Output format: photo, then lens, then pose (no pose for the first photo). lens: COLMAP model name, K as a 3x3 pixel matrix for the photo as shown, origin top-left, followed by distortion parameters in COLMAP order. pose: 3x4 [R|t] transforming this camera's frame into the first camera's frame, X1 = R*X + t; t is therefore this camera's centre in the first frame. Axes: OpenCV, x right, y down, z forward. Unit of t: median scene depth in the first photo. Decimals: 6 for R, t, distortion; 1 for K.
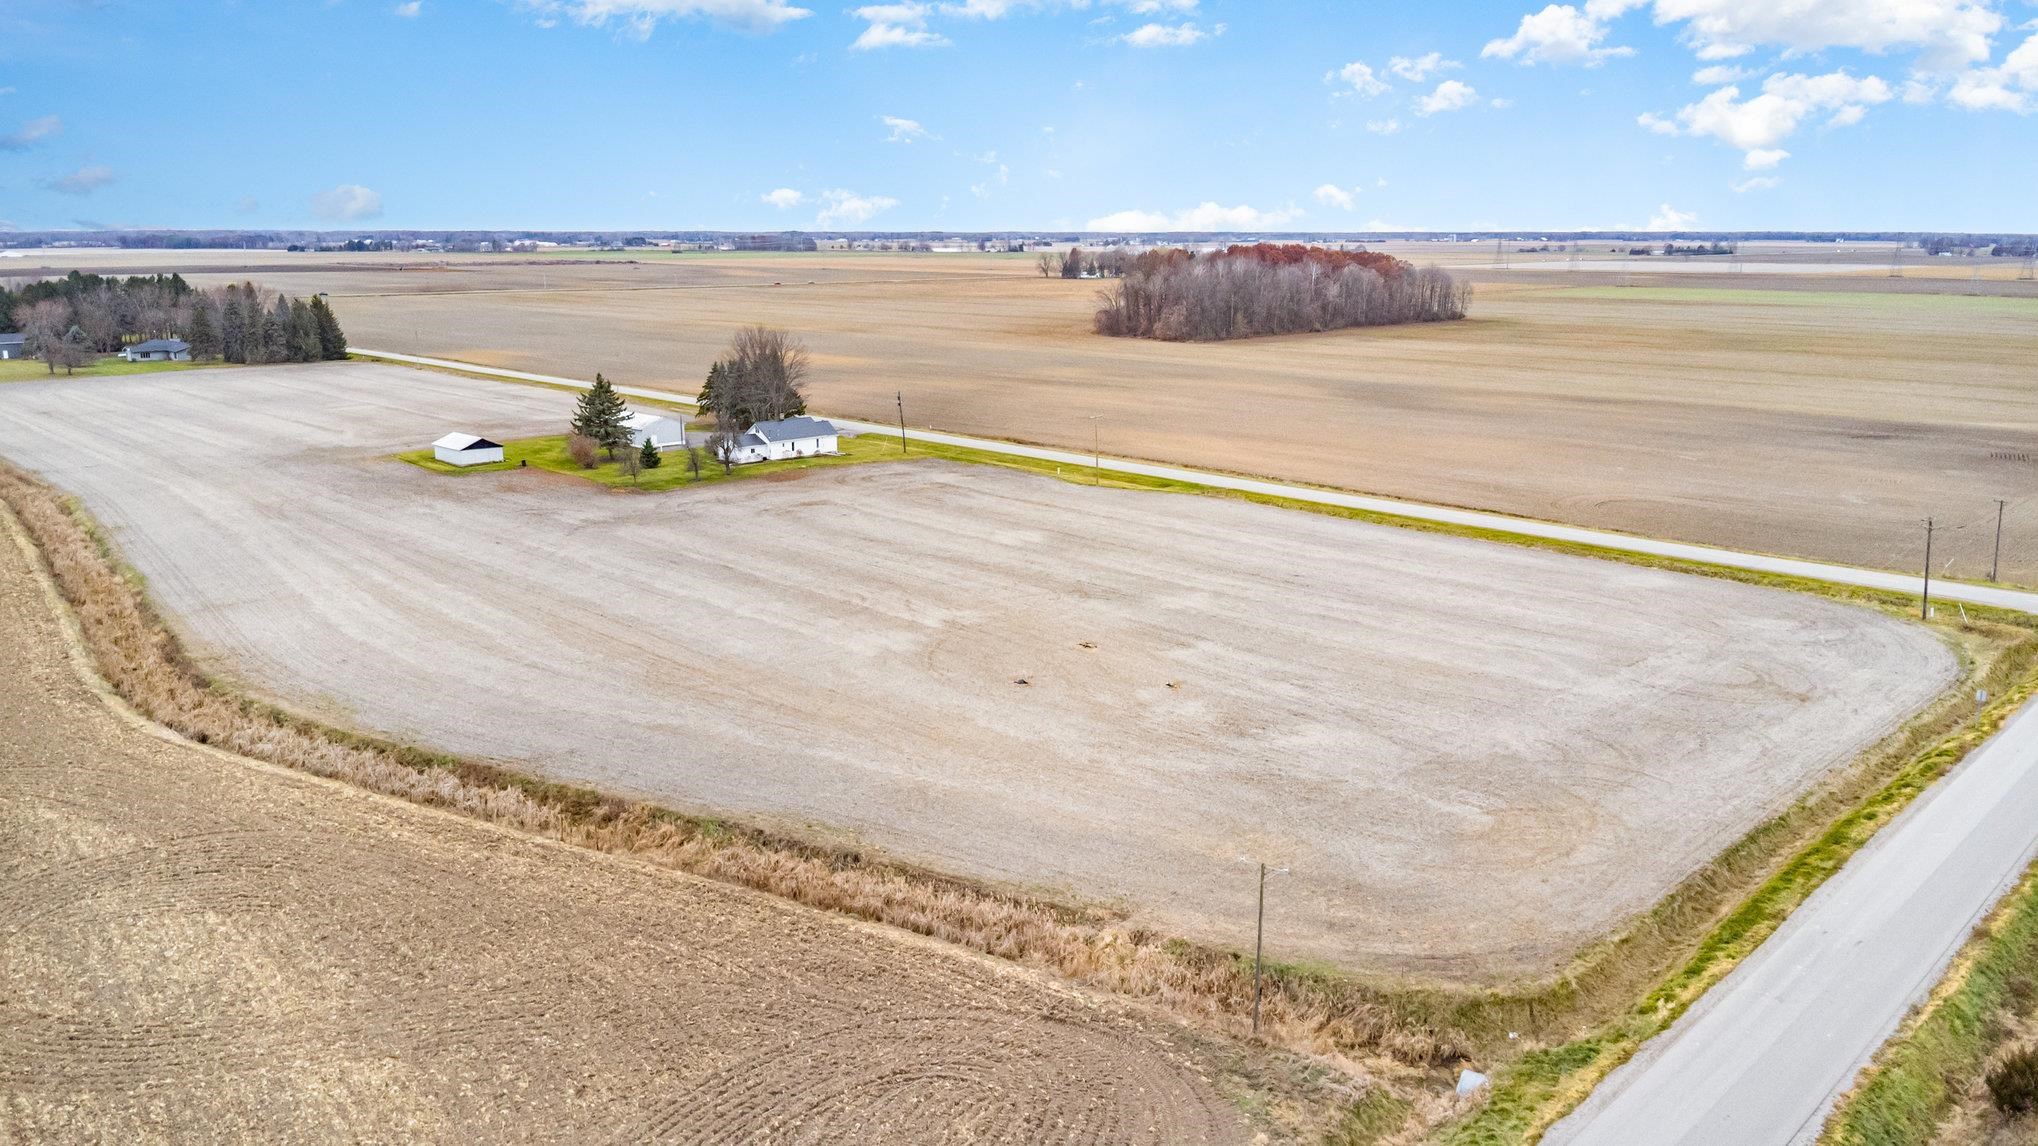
lens RADIAL K [[1473.6, 0, 1026.6], [0, 1473.6, 568.6], [0, 0, 1]] dist [0.016514, -0.005899]
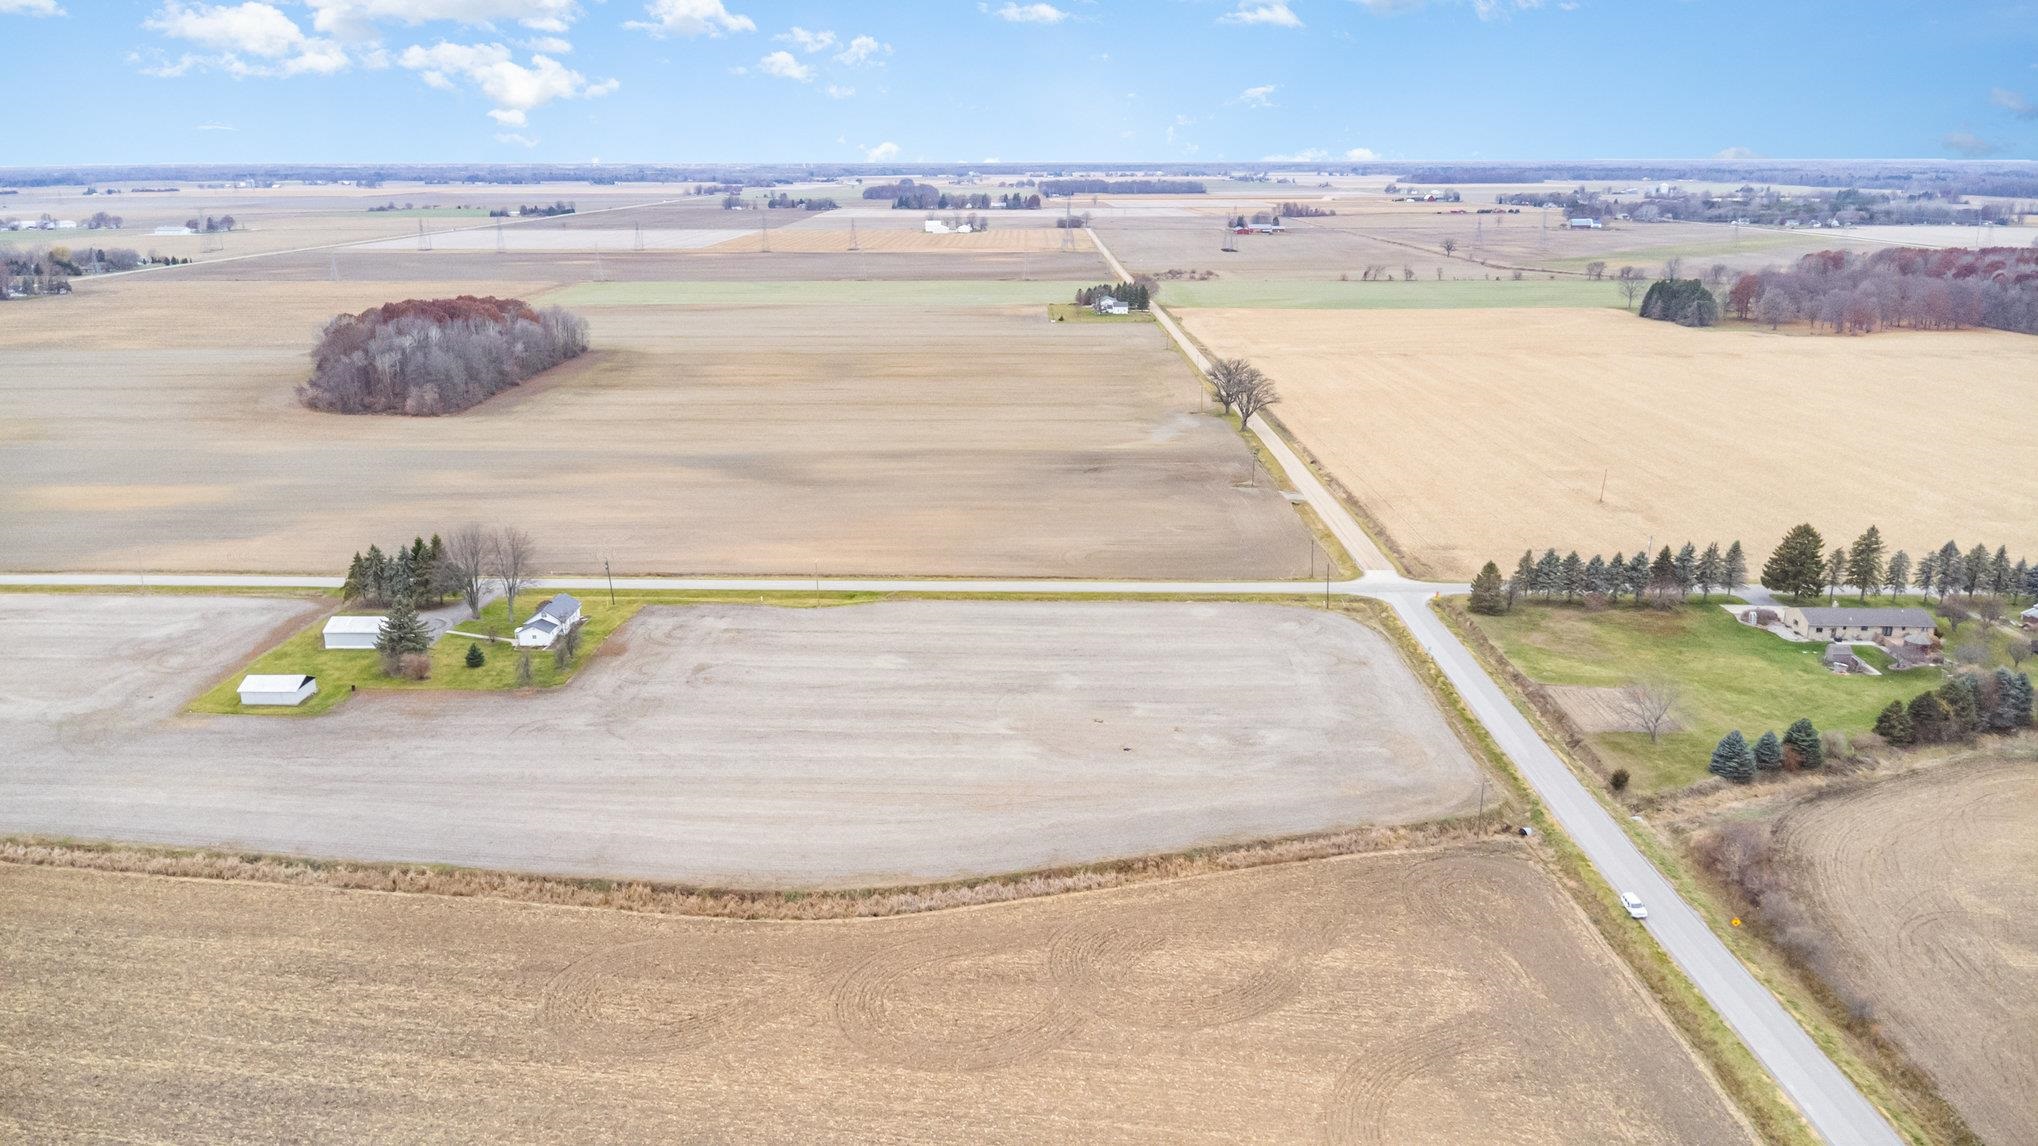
lens RADIAL K [[1473.6, 0, 1026.6], [0, 1473.6, 568.6], [0, 0, 1]] dist [0.016514, -0.005899]
pose [[0.710842, -0.189870, 0.677239, -1.749302], [0.156040, 0.981451, 0.111377, -0.501178], [-0.685824, 0.026505, 0.727284, -0.387464]]
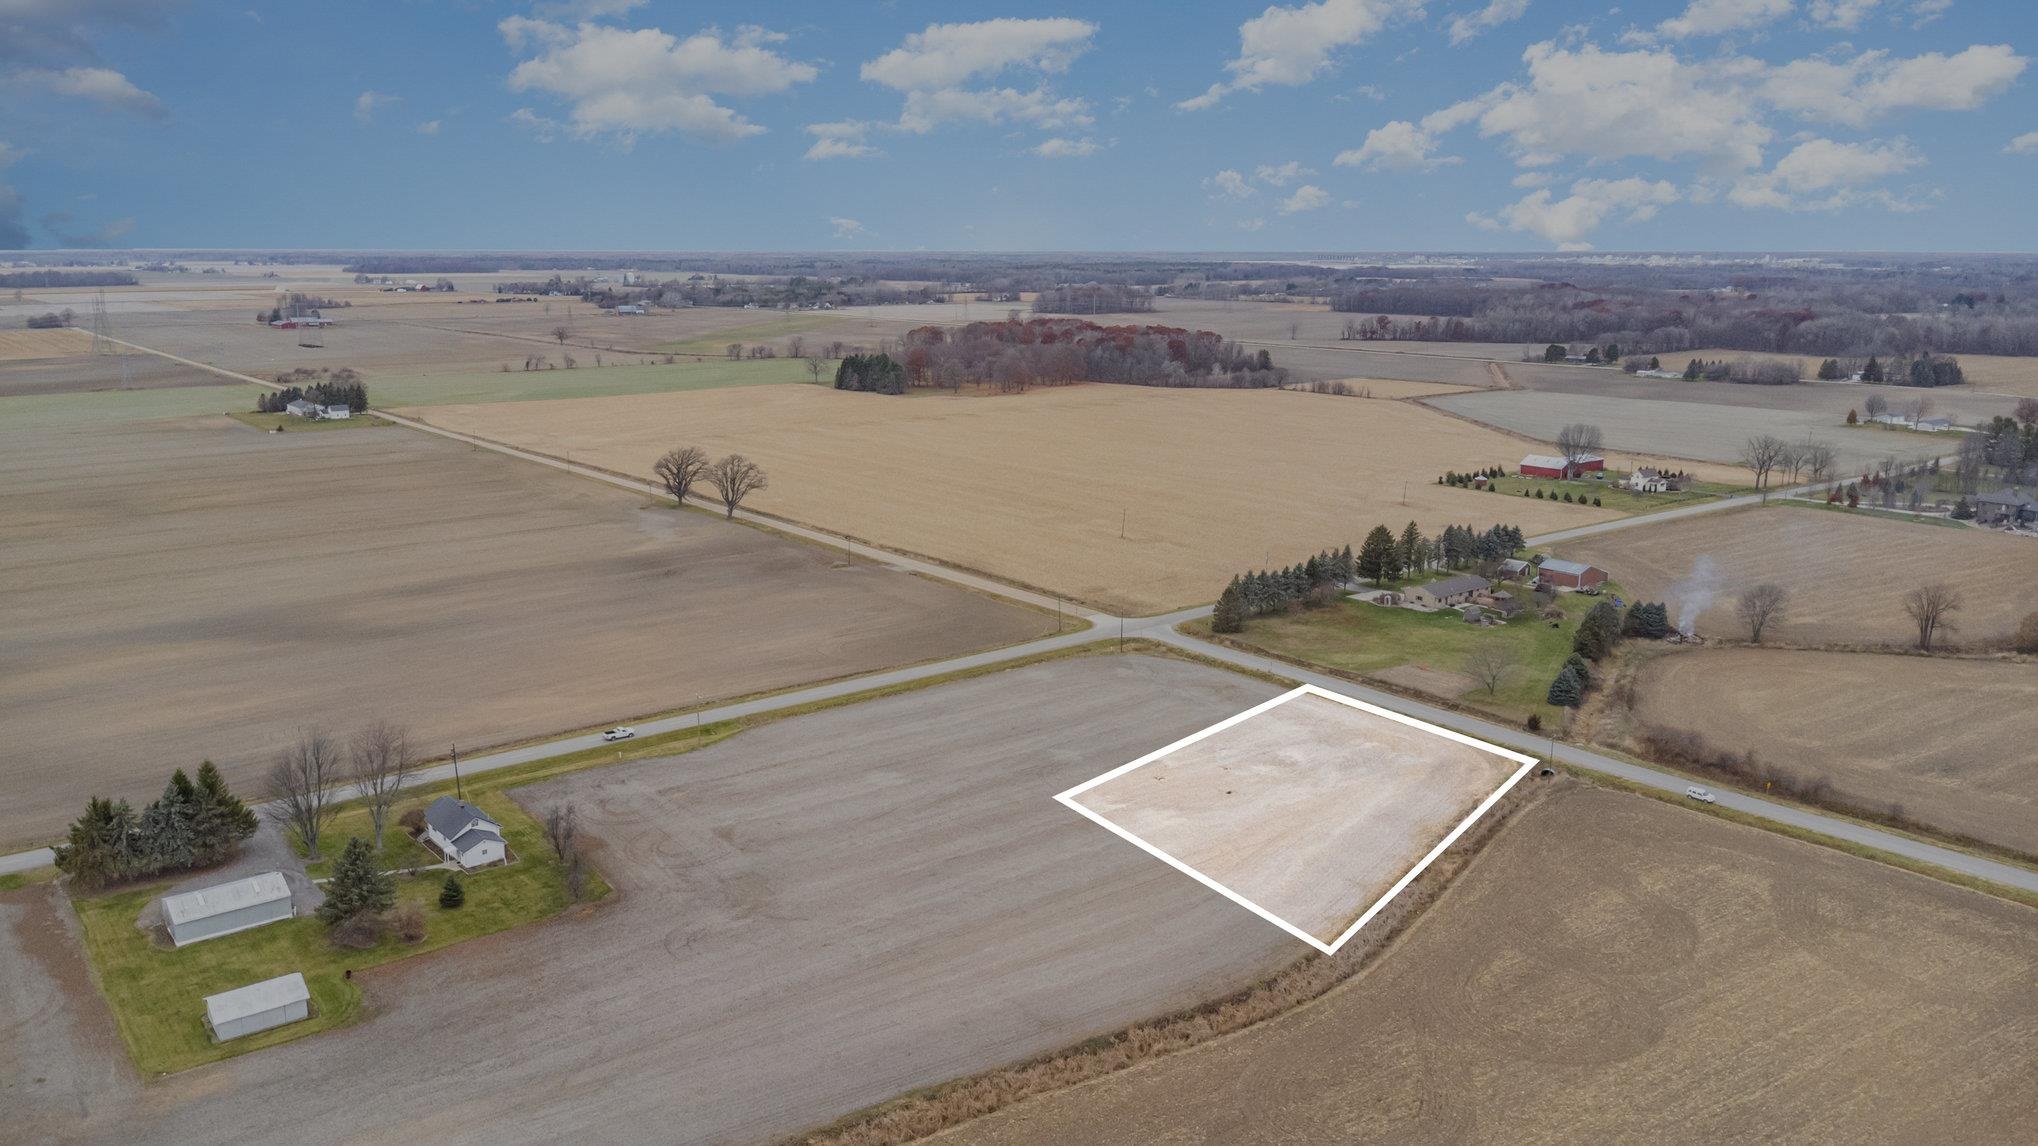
lens RADIAL K [[1473.6, 0, 1026.6], [0, 1473.6, 568.6], [0, 0, 1]] dist [0.016514, -0.005899]
pose [[0.097023, -0.211701, 0.972507, -2.510429], [0.217874, 0.957935, 0.186793, -0.850698], [-0.971142, 0.193761, 0.139066, 1.218919]]
